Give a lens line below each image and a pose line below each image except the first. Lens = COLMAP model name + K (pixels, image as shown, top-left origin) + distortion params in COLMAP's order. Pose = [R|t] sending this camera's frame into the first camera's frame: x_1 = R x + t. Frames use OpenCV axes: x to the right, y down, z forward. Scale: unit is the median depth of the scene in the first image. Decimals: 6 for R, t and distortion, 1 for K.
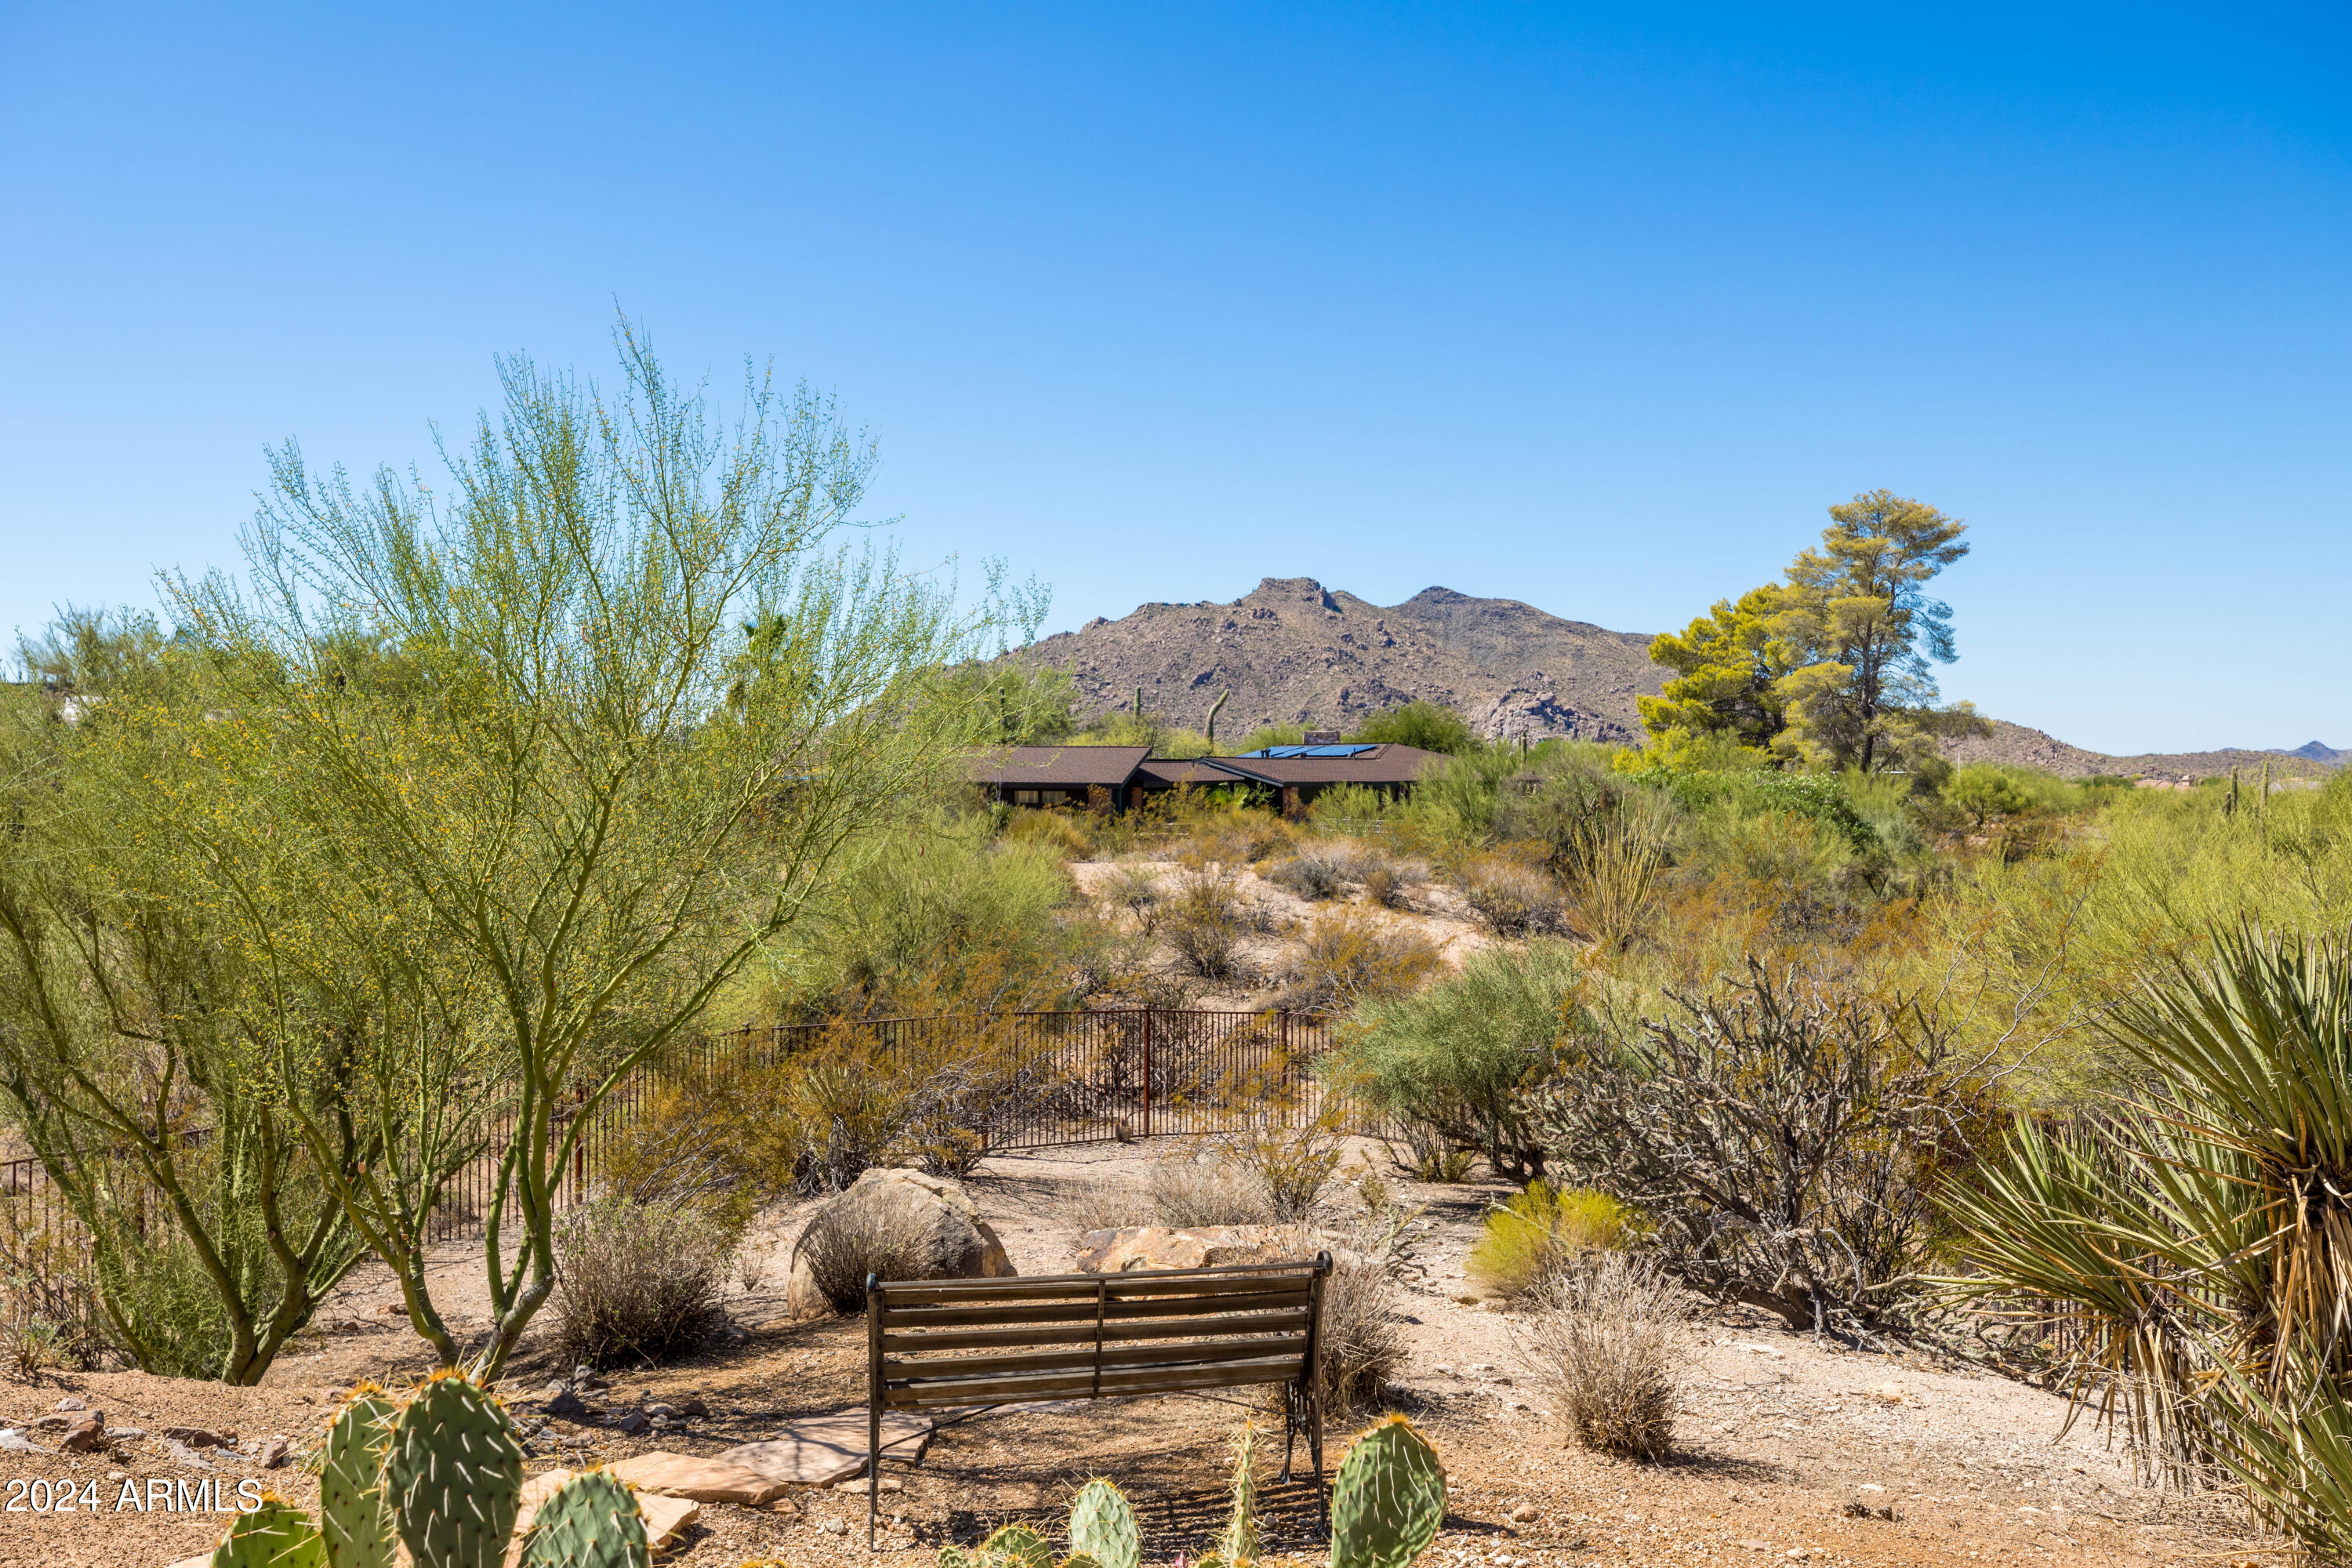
lens RADIAL K [[1752.4, 0, 1176.0], [0, 1752.4, 784.0], [0, 0, 1]] dist [0.010421, 0.000803]
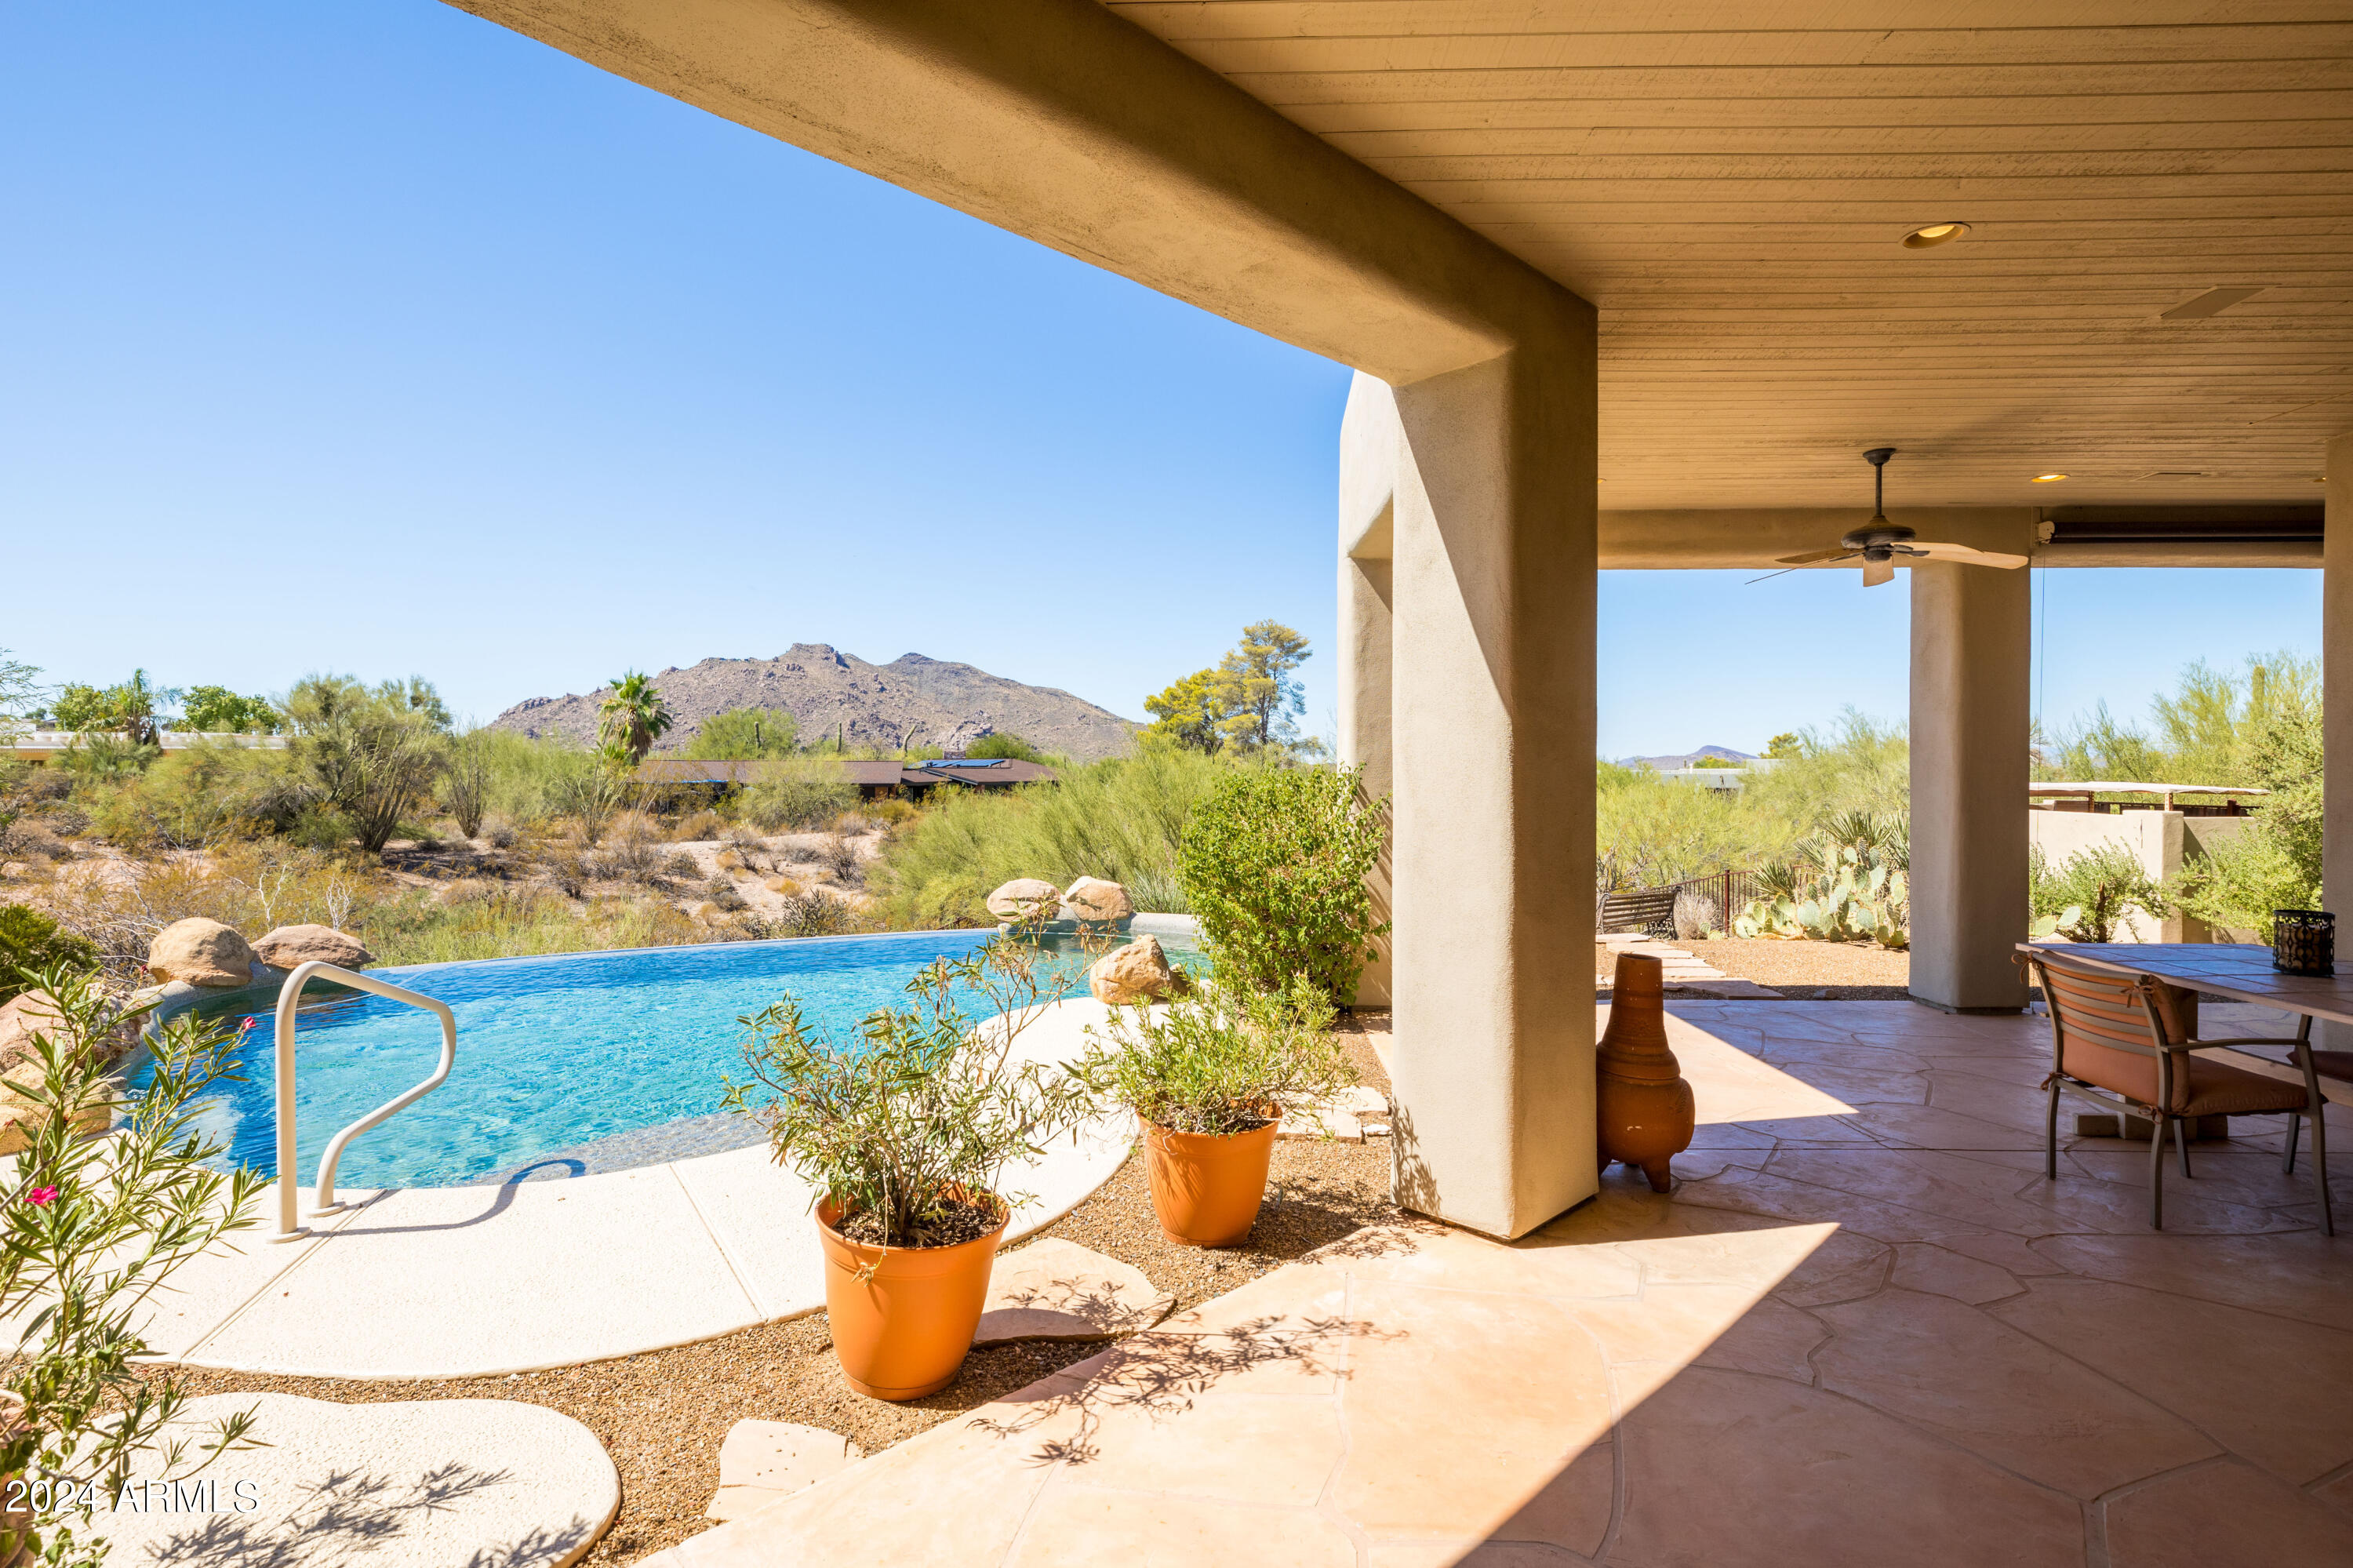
lens RADIAL K [[1144.5, 0, 1170.8], [0, 1144.5, 780.4], [0, 0, 1]] dist [-0.003195, -0.000218]
pose [[0.933666, -0.006679, 0.358083, -0.118360], [0.007525, 0.999971, -0.000967, -0.000341], [-0.358066, 0.003597, 0.933689, -0.069333]]
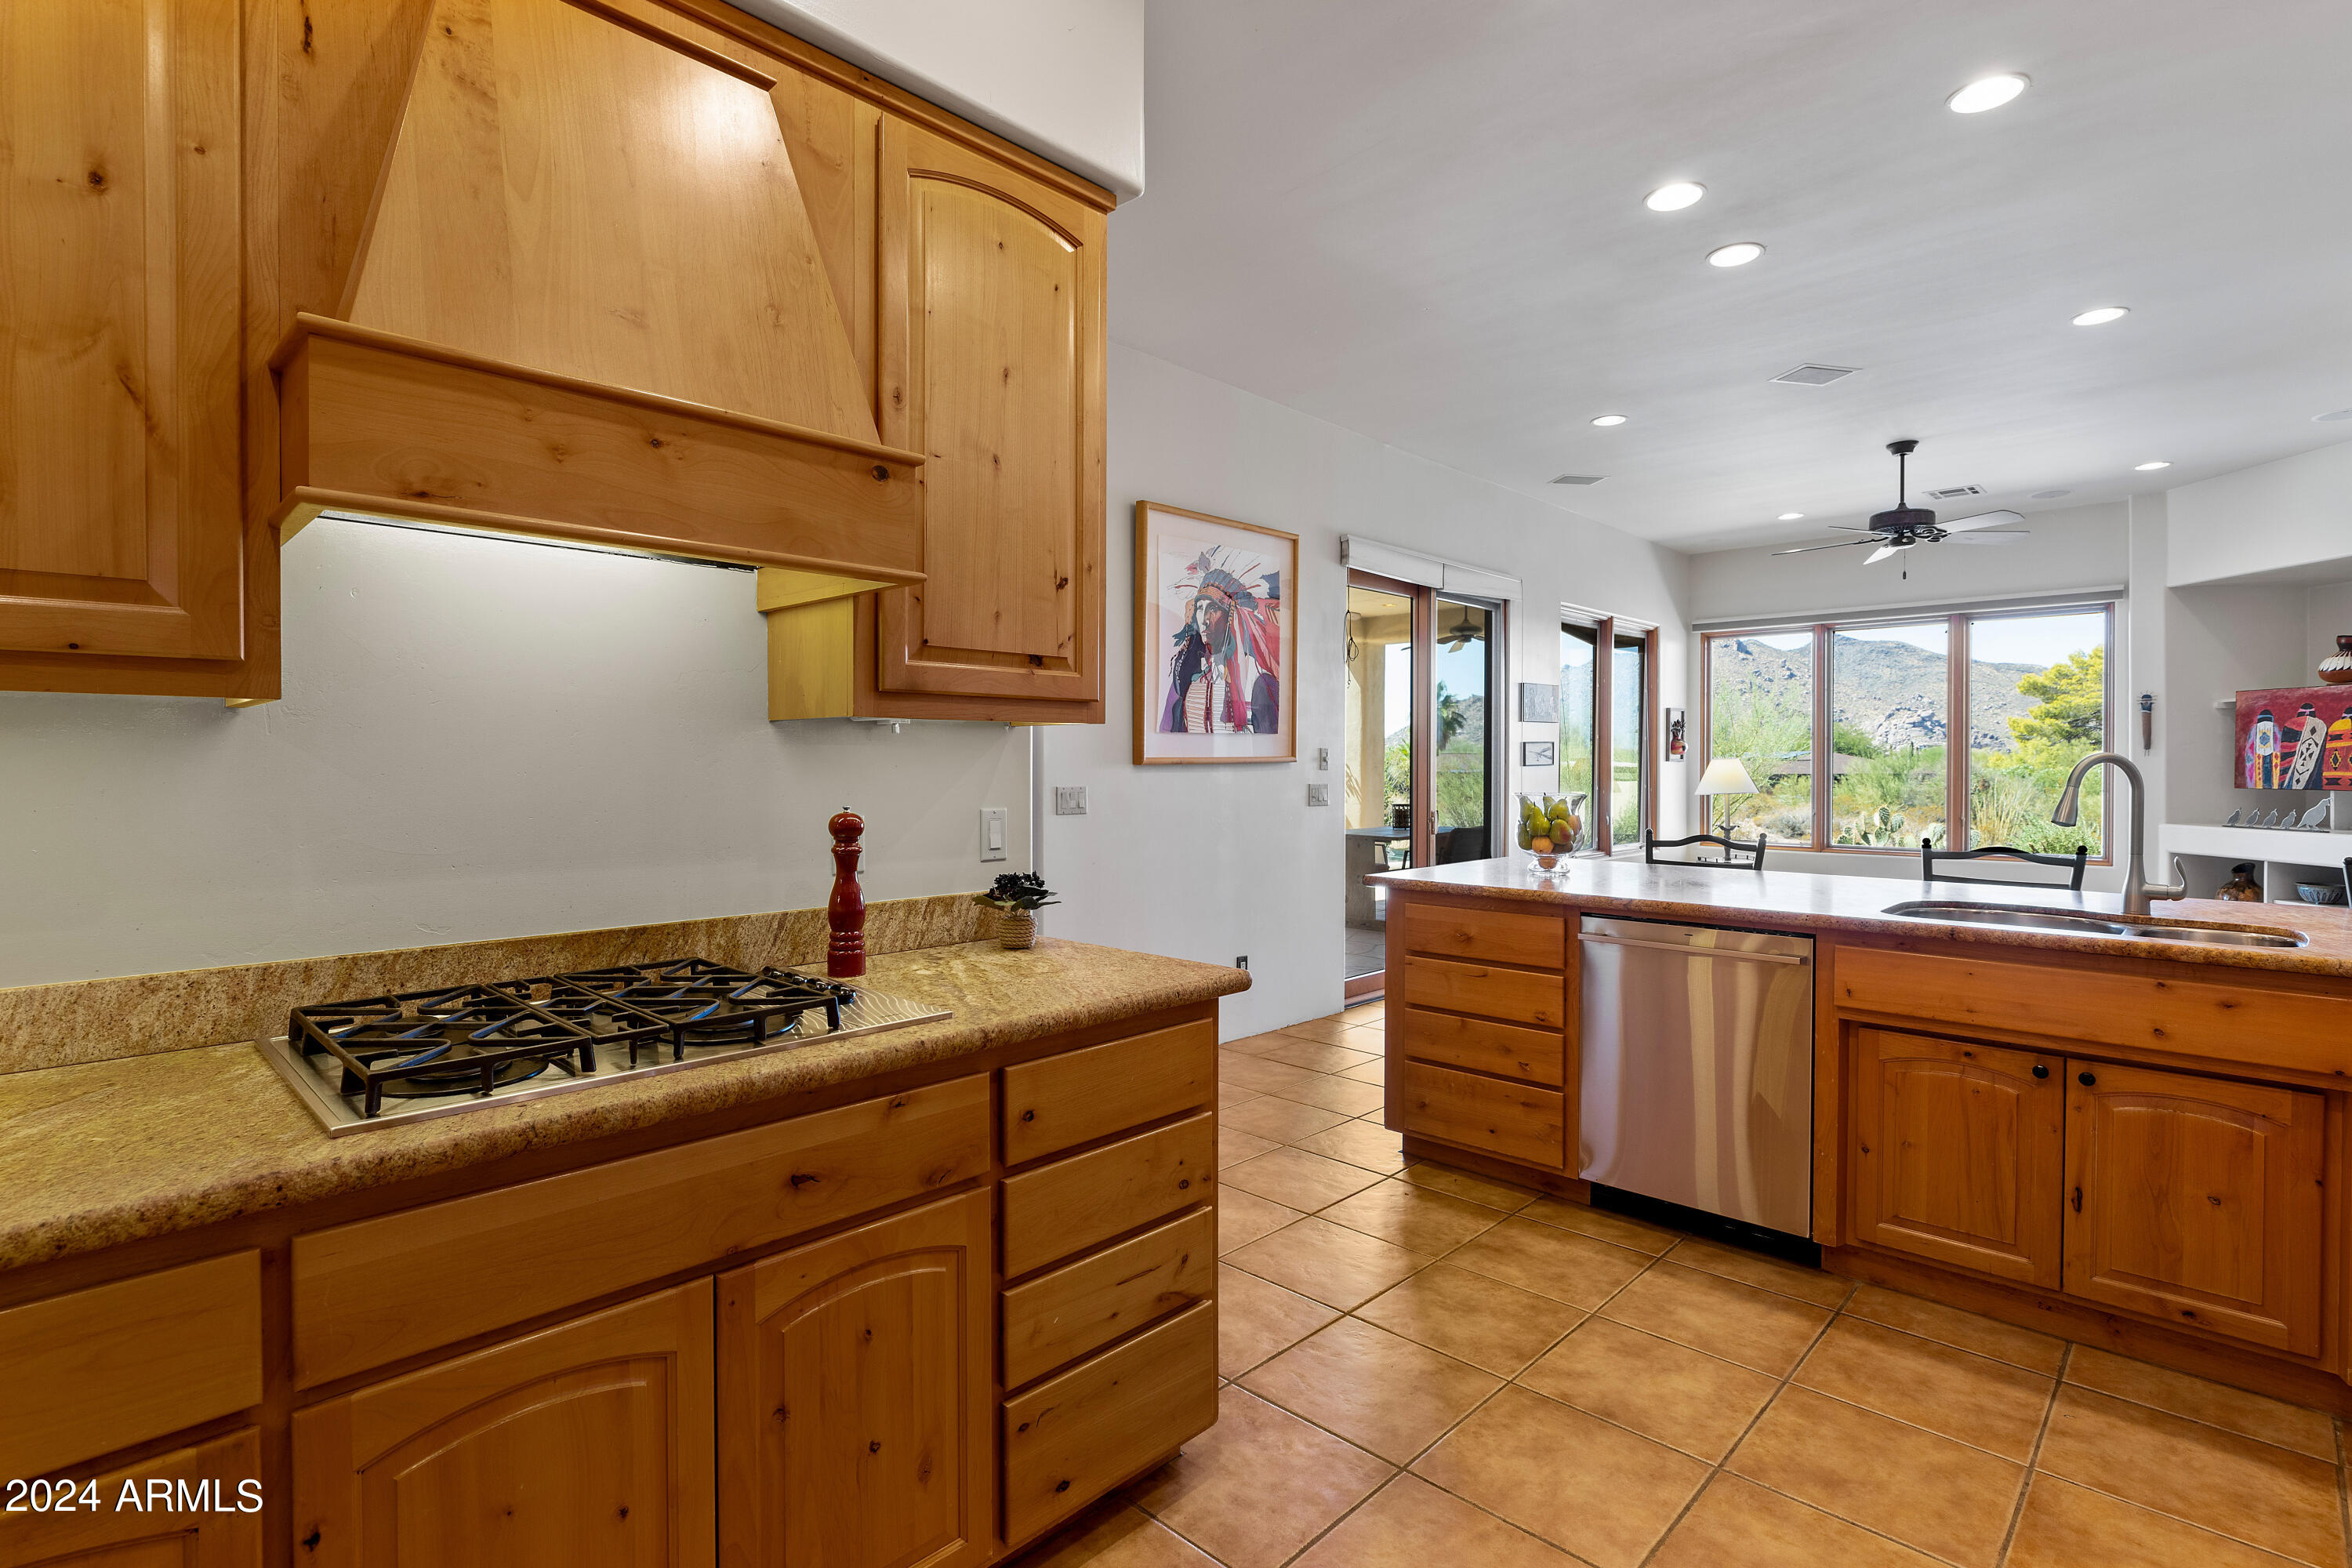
lens RADIAL K [[1130.7, 0, 1169.1], [0, 1130.7, 775.2], [0, 0, 1]] dist [-0.000270, -0.000550]
pose [[0.927931, 0.002258, -0.372744, -0.039436], [-0.003163, 0.999993, -0.001817, 0.002692], [0.372738, 0.002865, 0.927932, -0.154869]]
